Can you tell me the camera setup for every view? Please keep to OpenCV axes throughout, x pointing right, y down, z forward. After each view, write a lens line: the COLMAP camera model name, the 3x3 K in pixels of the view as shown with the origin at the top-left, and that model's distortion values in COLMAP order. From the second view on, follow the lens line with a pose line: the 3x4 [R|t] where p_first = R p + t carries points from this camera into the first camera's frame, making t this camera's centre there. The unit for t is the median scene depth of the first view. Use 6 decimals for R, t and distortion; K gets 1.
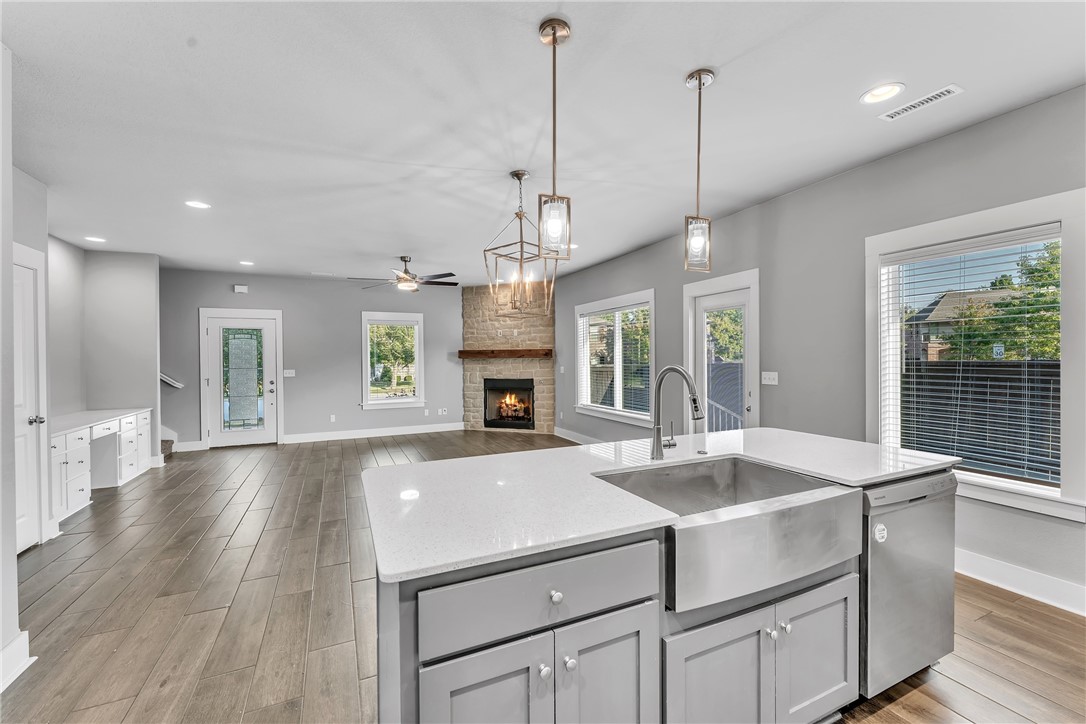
lens RADIAL K [[449.1, 0, 544.1], [0, 449.1, 360.1], [0, 0, 1]] dist [-0.000977, -0.000527]
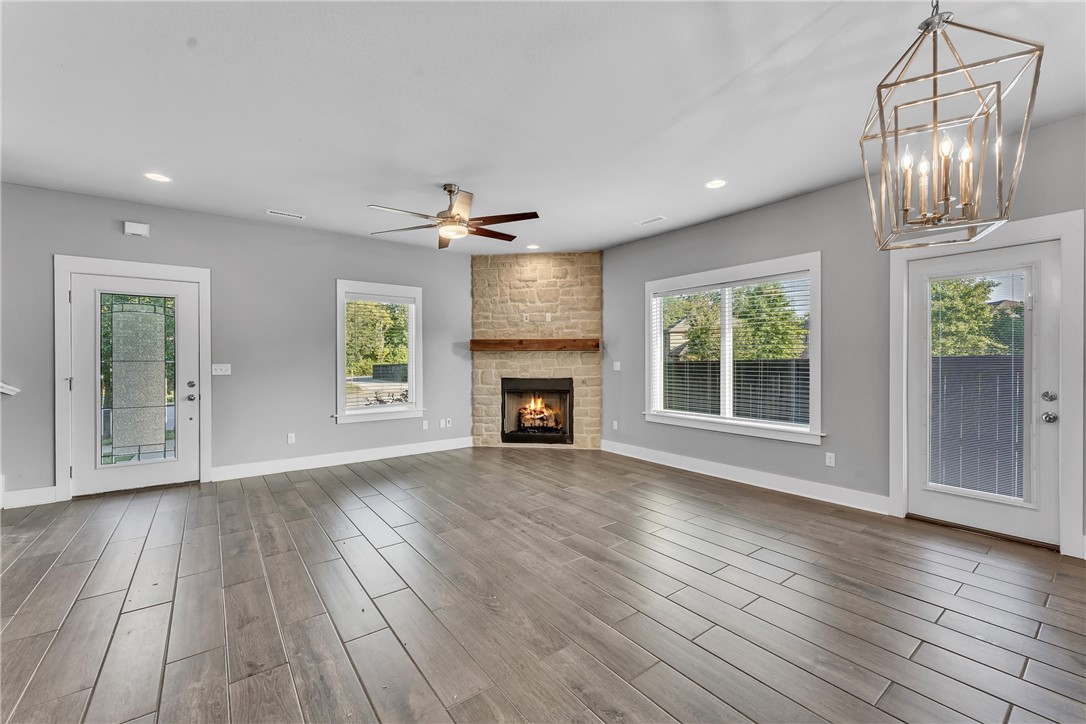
lens RADIAL K [[449.1, 0, 546.3], [0, 449.1, 360.9], [0, 0, 1]] dist [-0.000977, -0.000527]
pose [[0.977308, 0.006295, 0.211729, -0.238320], [-0.005901, 0.999979, -0.002494, 0.015306], [-0.211741, 0.001188, 0.977325, 0.266881]]
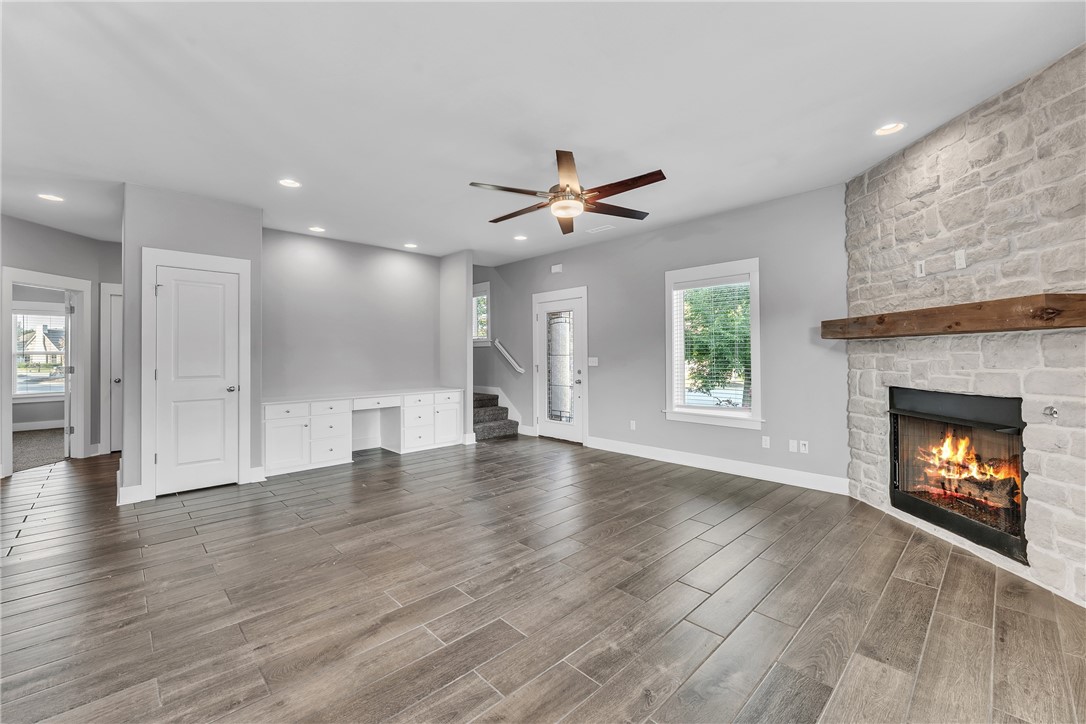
lens RADIAL K [[449.1, 0, 537.4], [0, 449.1, 351.1], [0, 0, 1]] dist [-0.000977, -0.000527]
pose [[0.310004, -0.001119, -0.950734, 0.169754], [-0.001928, 0.999997, -0.001806, 0.010901], [0.950733, 0.002393, 0.310001, 0.610998]]
